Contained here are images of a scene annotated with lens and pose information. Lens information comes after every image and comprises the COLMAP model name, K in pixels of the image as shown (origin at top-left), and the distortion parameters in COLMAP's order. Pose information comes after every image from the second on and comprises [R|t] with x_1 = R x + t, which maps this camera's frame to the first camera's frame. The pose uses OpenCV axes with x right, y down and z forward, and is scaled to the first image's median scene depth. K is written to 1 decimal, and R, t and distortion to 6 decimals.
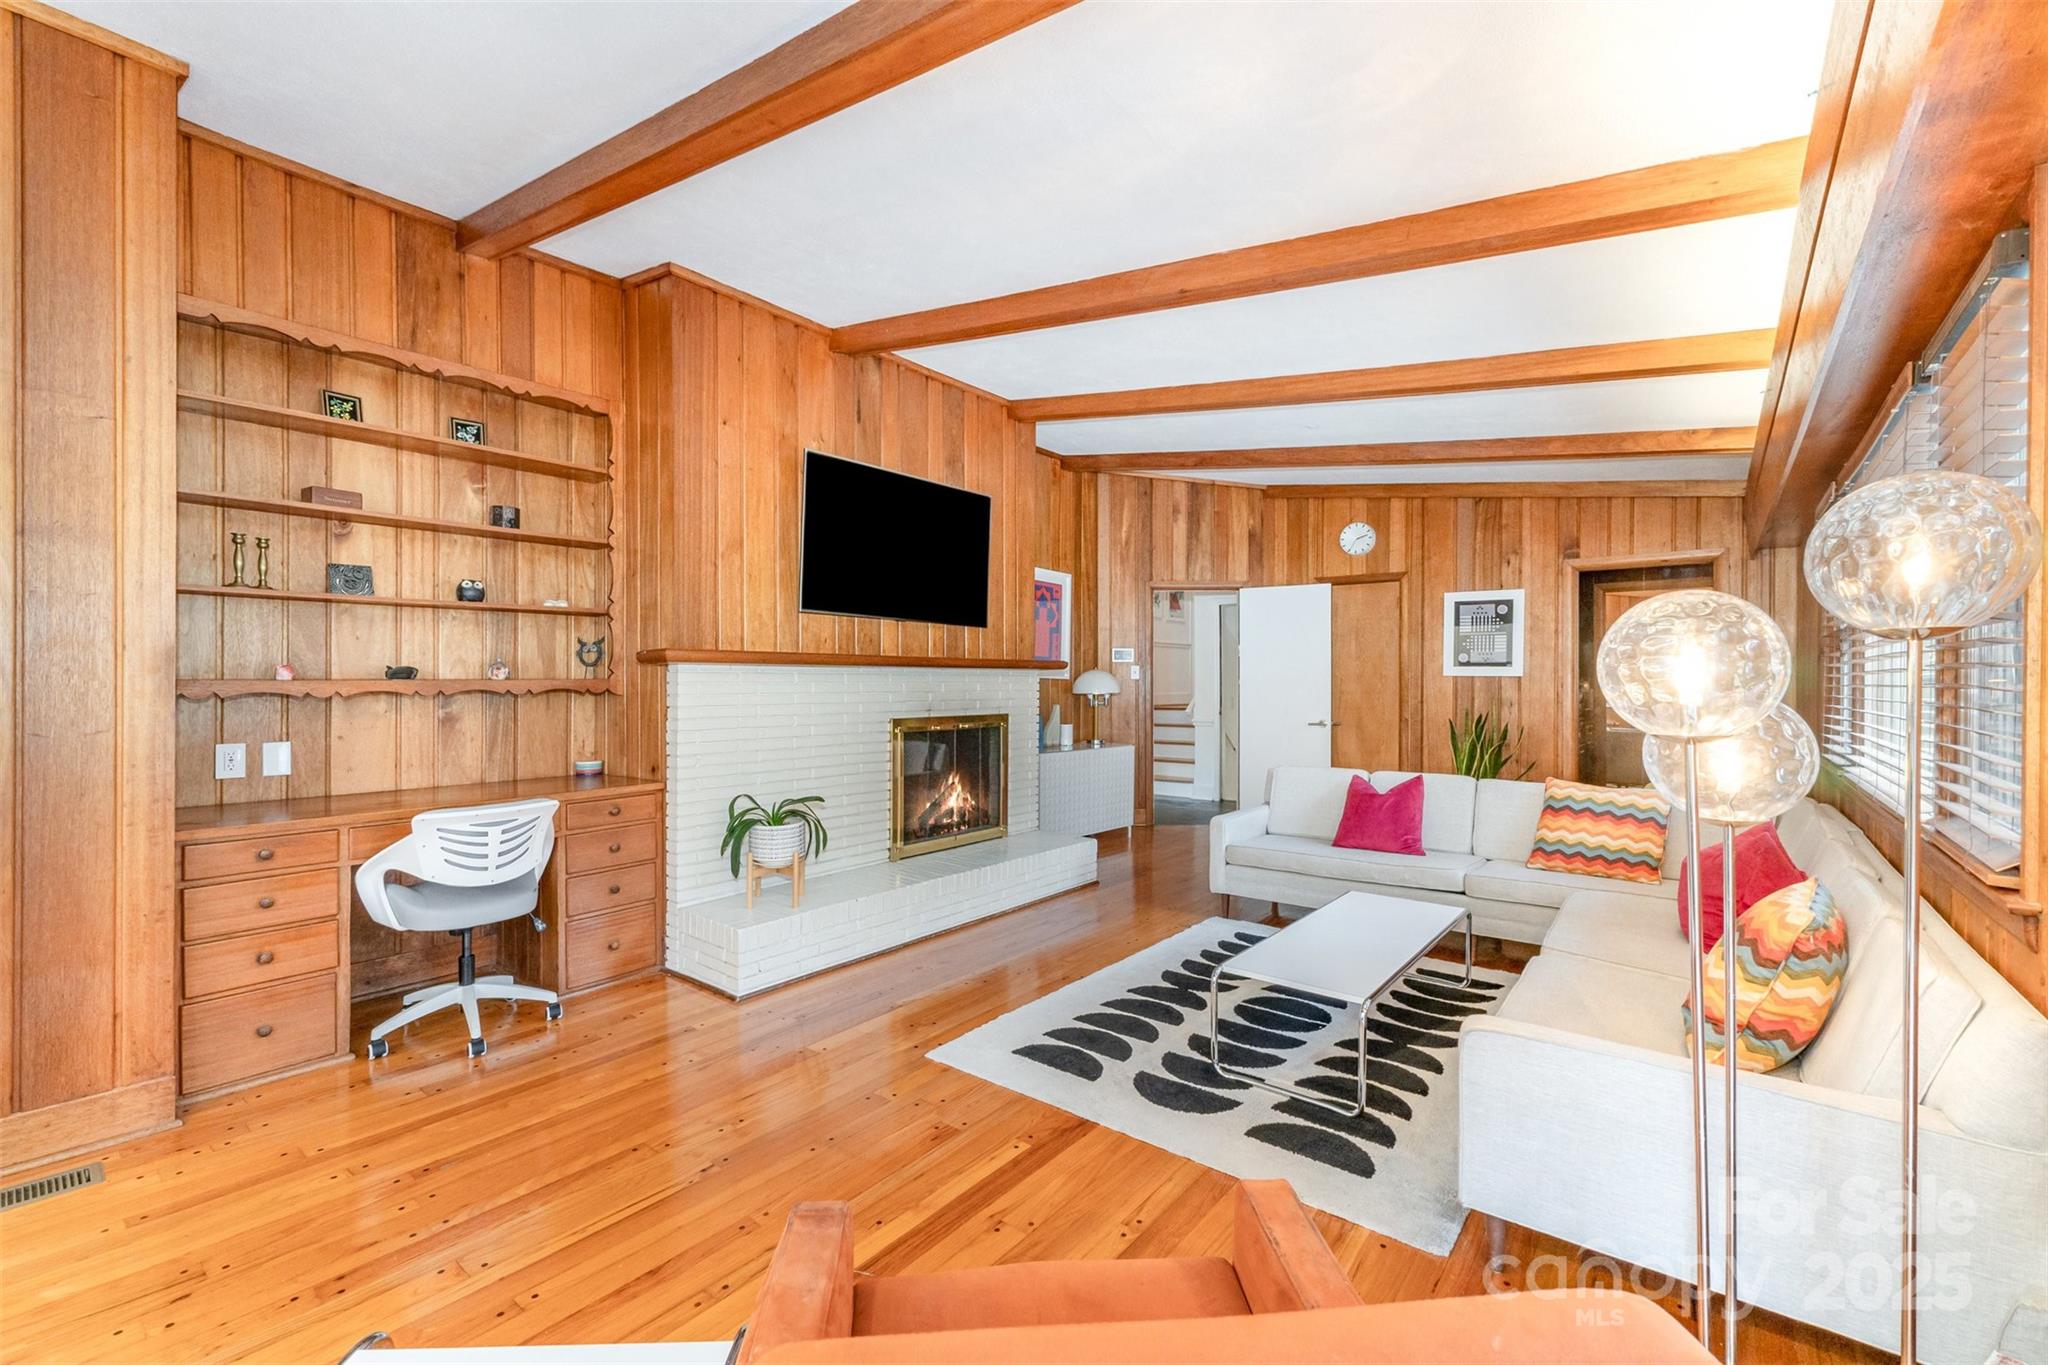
lens RADIAL K [[857.1, 0, 1052.5], [0, 857.1, 704.0], [0, 0, 1]] dist [0.000489, 0.000262]
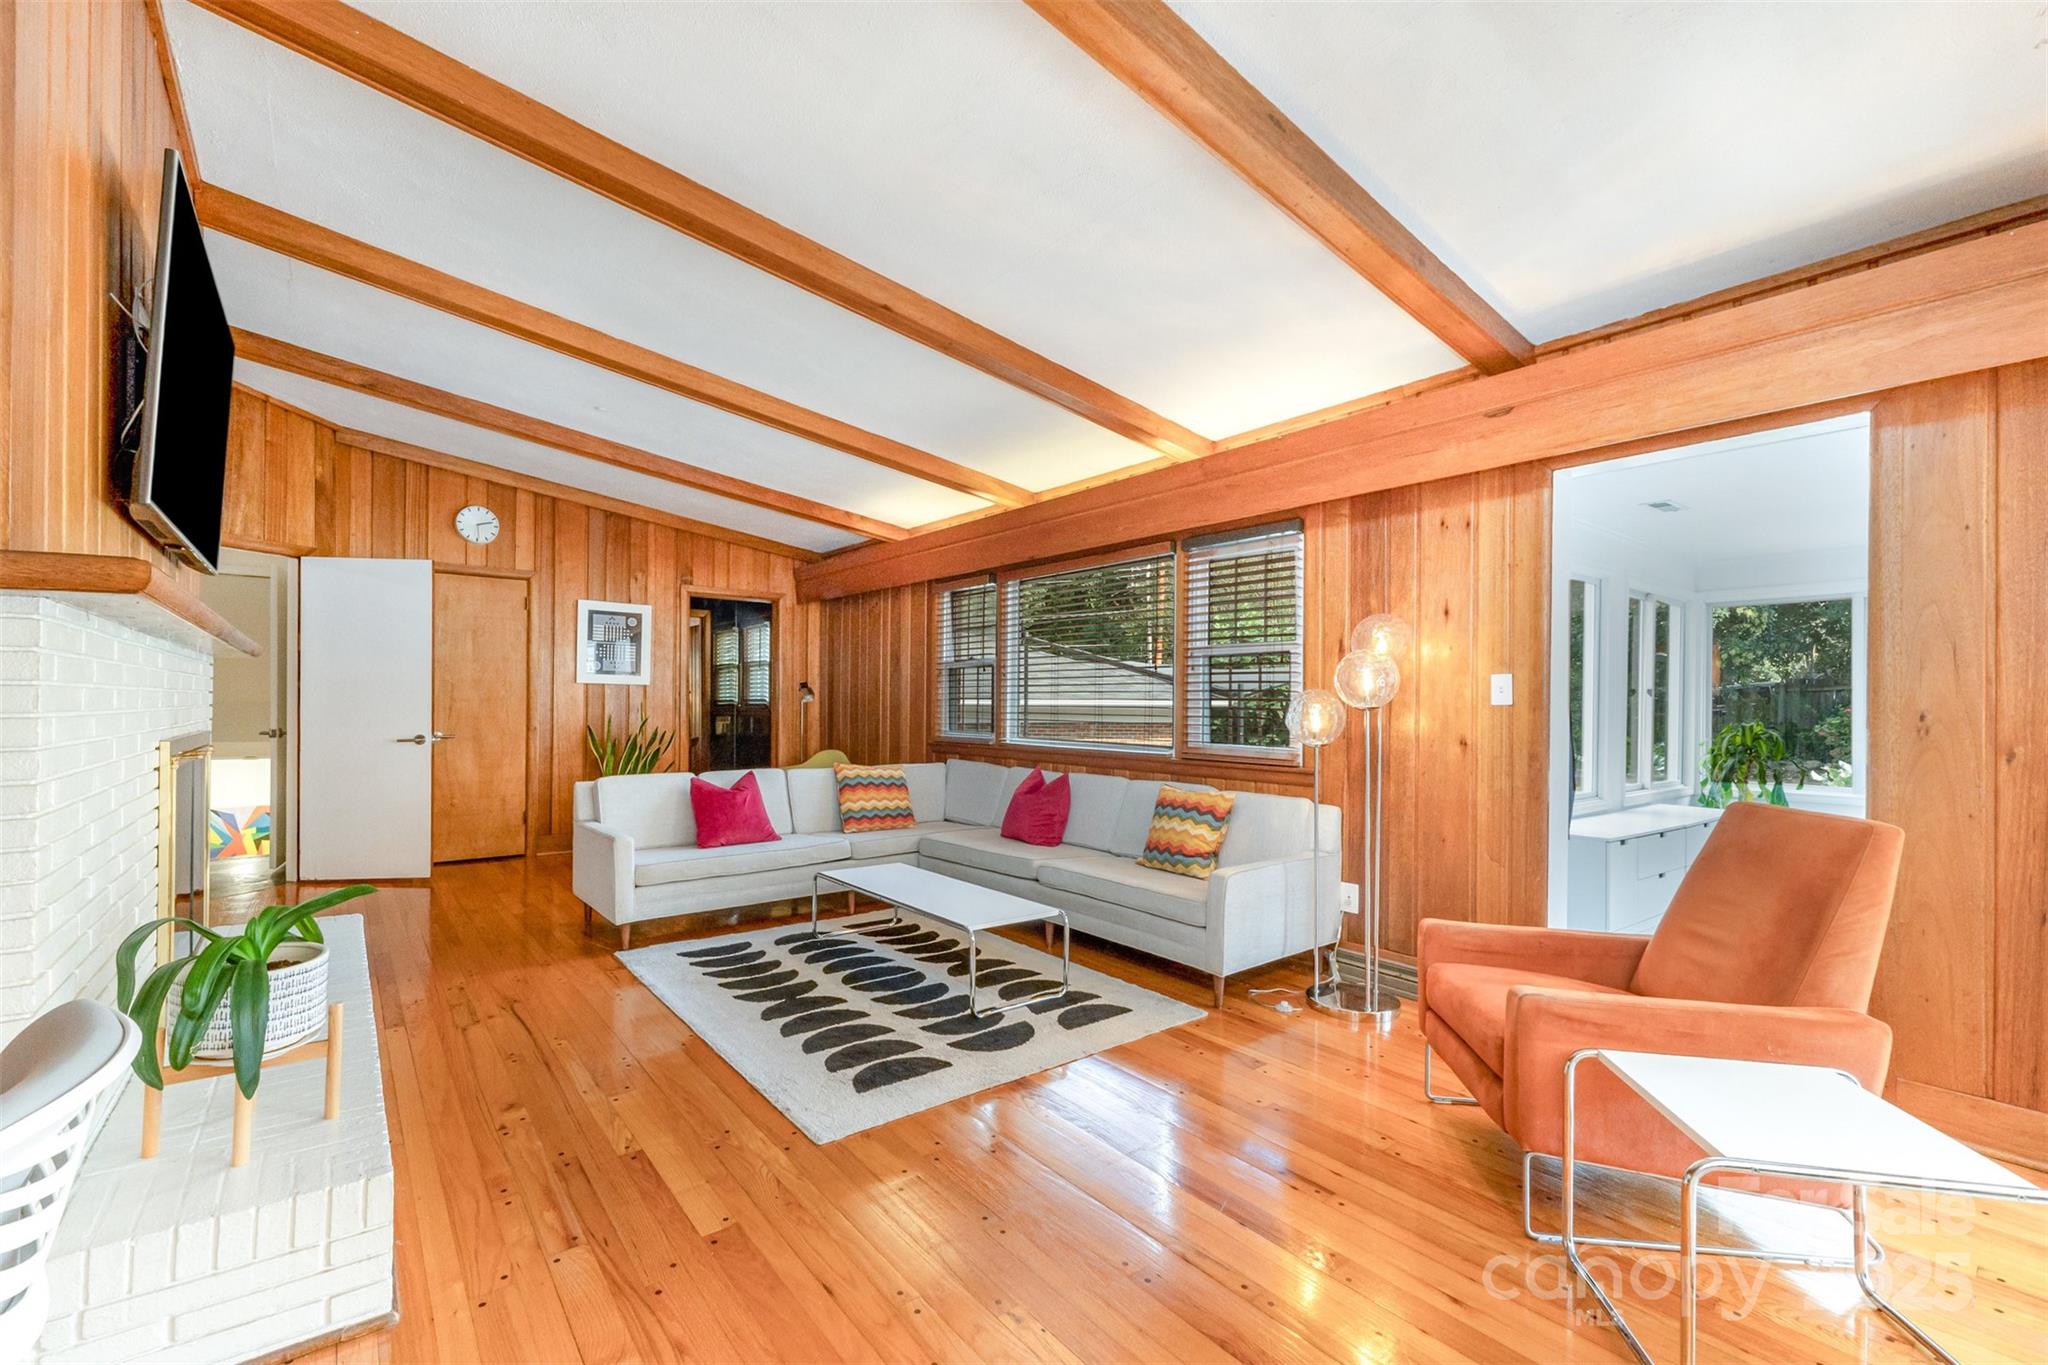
lens RADIAL K [[864.6, 0, 992.8], [0, 864.6, 691.7], [0, 0, 1]] dist [0.000062, 0.000069]
pose [[0.243999, 0.016804, 0.969630, -0.422006], [0.018468, 0.999588, -0.021970, 0.008874], [-0.969600, 0.023268, 0.243588, 0.309746]]
